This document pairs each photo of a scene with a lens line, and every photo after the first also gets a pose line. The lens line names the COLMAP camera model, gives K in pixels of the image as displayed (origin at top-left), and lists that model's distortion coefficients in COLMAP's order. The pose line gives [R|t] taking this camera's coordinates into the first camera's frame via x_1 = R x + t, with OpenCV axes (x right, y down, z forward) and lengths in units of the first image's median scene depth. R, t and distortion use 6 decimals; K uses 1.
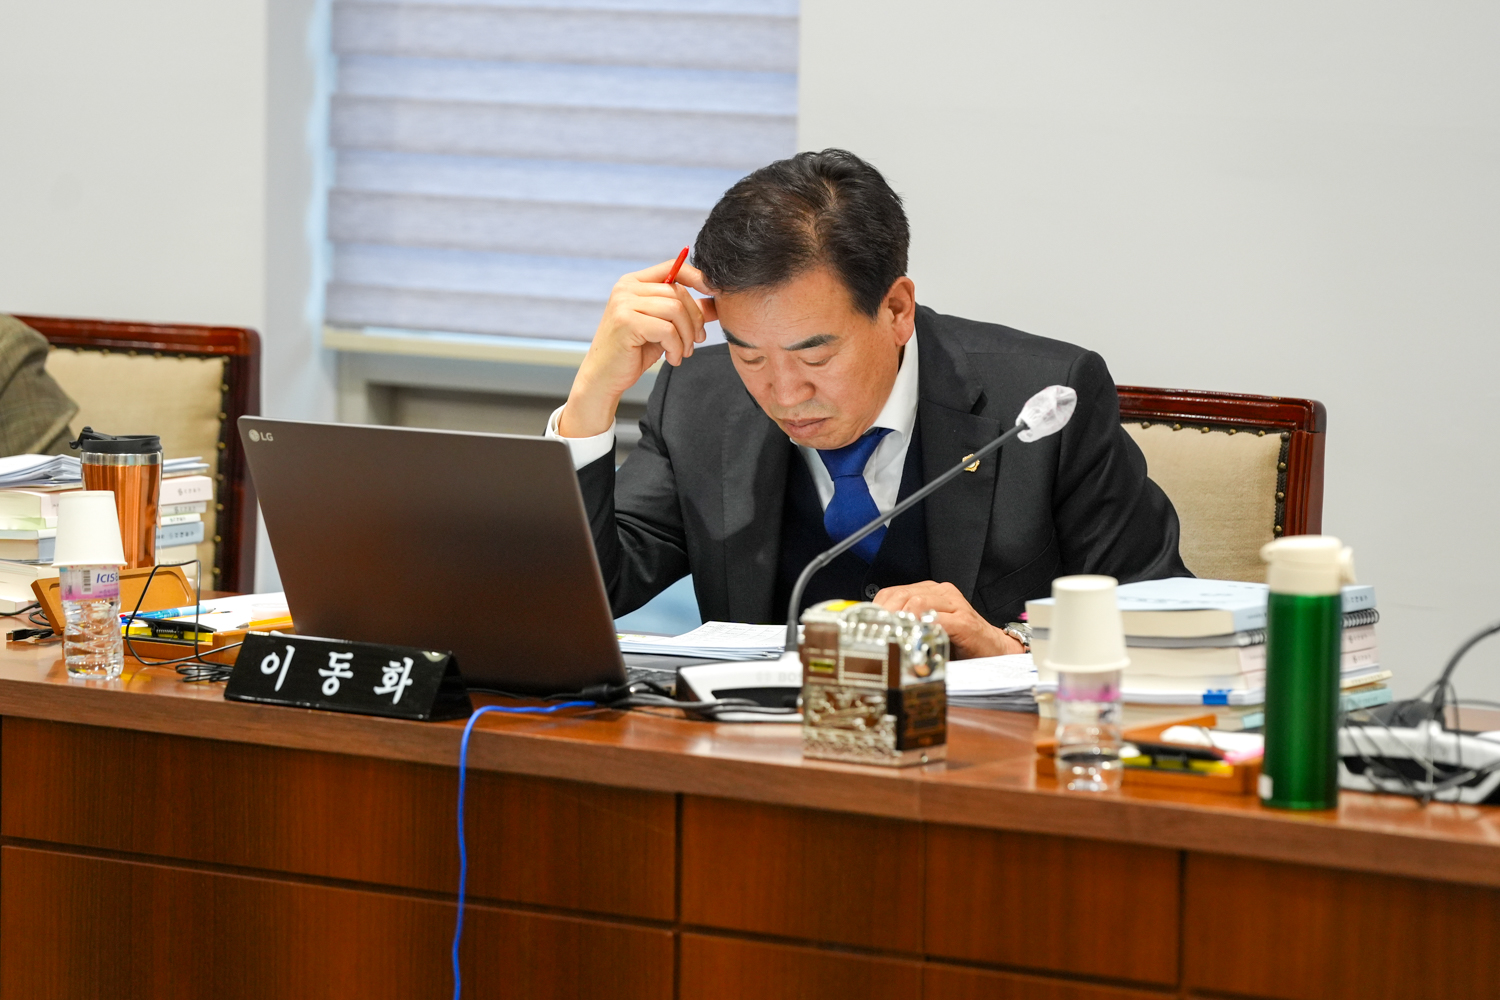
lens RADIAL K [[6456.1, 0, 749.8], [0, 6456.1, 500.0], [0, 0, 1]] dist [-0.059859, 0.000000]
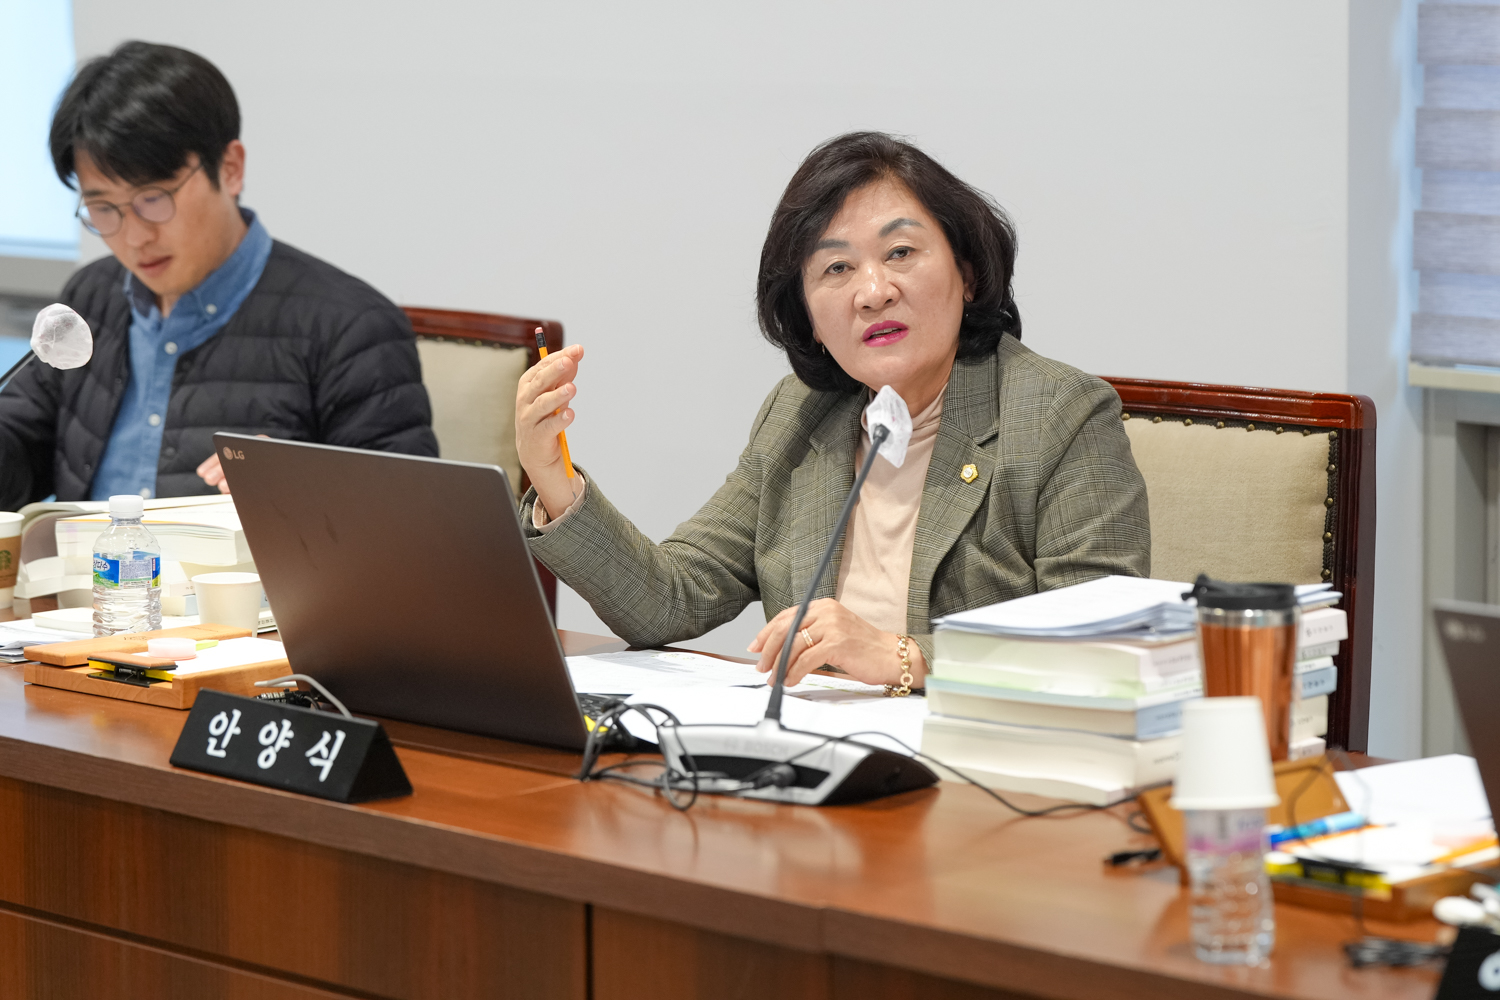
lens RADIAL K [[4569.0, 0, 749.8], [0, 4569.0, 498.9], [0, 0, 1]] dist [0.185435, 0.000000]
pose [[0.985186, -0.006667, -0.171360, -0.052625], [0.012037, 0.999468, 0.030318, -0.031938], [0.171067, -0.031931, 0.984742, 0.383772]]
